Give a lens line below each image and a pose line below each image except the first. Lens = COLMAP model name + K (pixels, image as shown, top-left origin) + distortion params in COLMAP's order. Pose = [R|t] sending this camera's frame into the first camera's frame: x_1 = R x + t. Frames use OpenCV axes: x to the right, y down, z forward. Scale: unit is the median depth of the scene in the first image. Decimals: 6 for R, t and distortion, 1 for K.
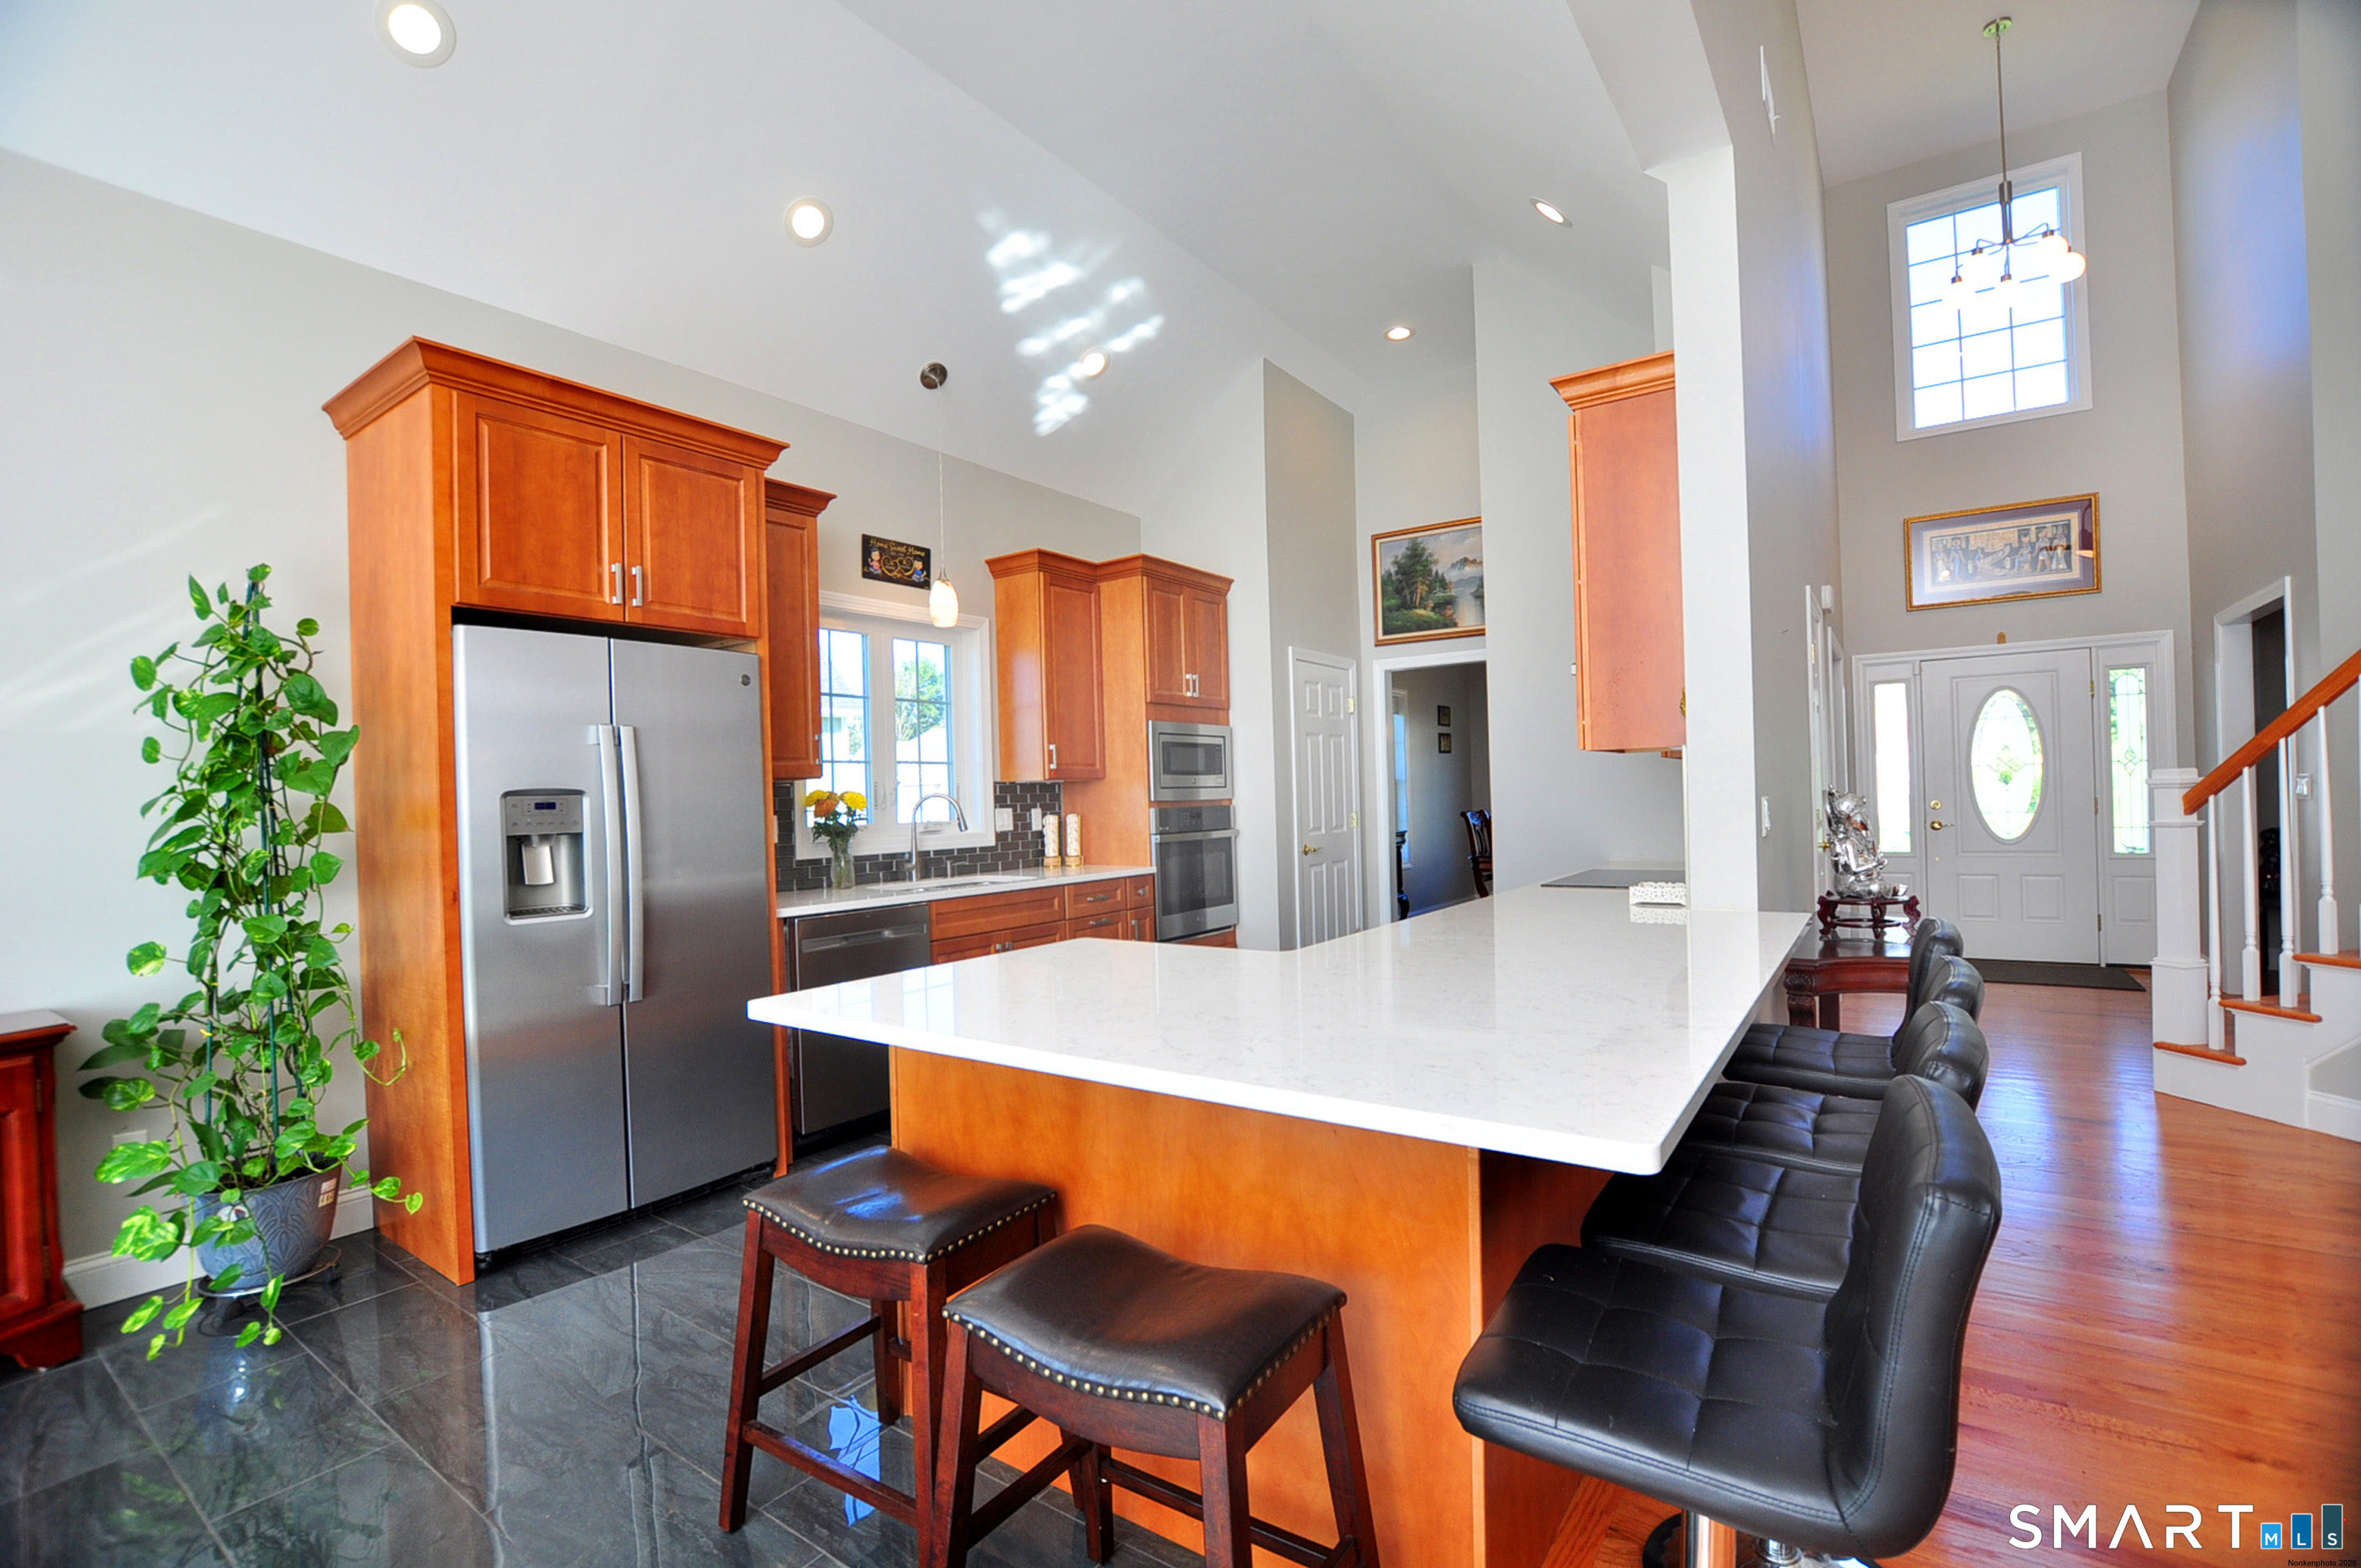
lens RADIAL K [[1036.6, 0, 1188.3], [0, 1036.6, 799.7], [0, 0, 1]] dist [-0.032601, 0.003369]
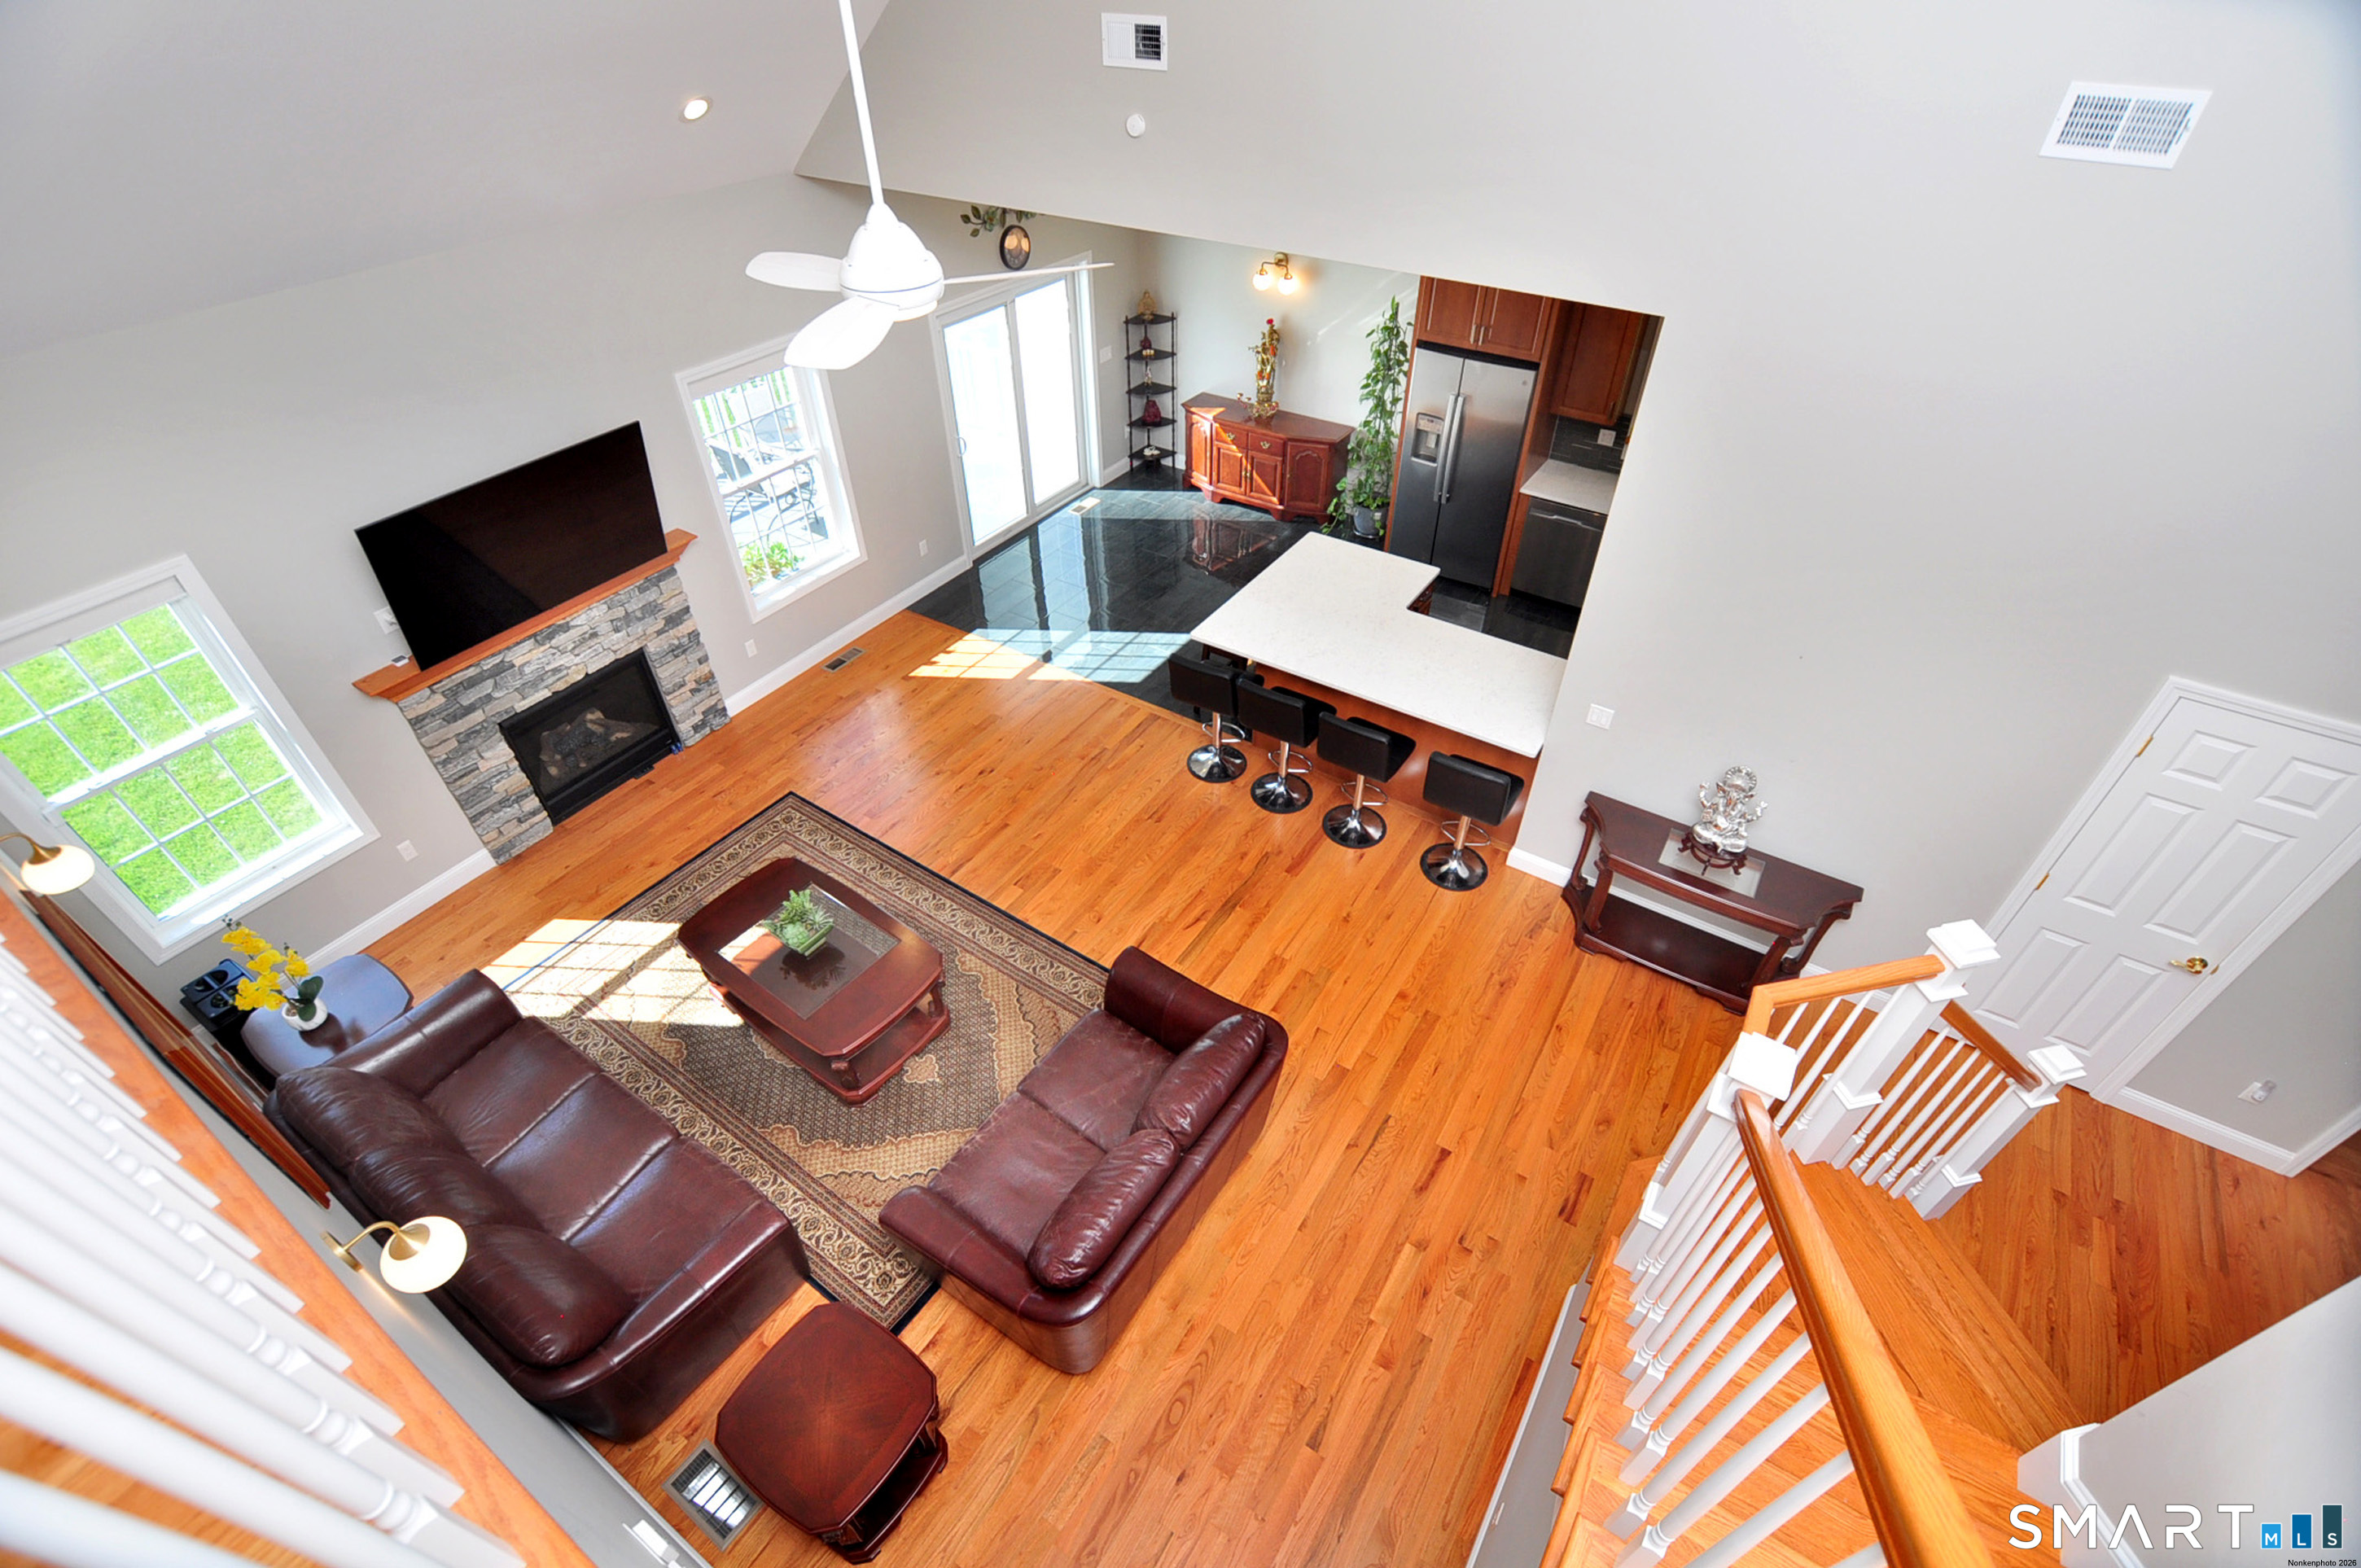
lens RADIAL K [[1051.9, 0, 1220.9], [0, 1051.9, 852.8], [0, 0, 1]] dist [-0.032703, 0.004178]
pose [[0.056011, 0.715047, -0.696829, 1.272696], [-0.017736, 0.698527, 0.715364, -0.710889], [0.998273, -0.027709, 0.051808, 0.169235]]
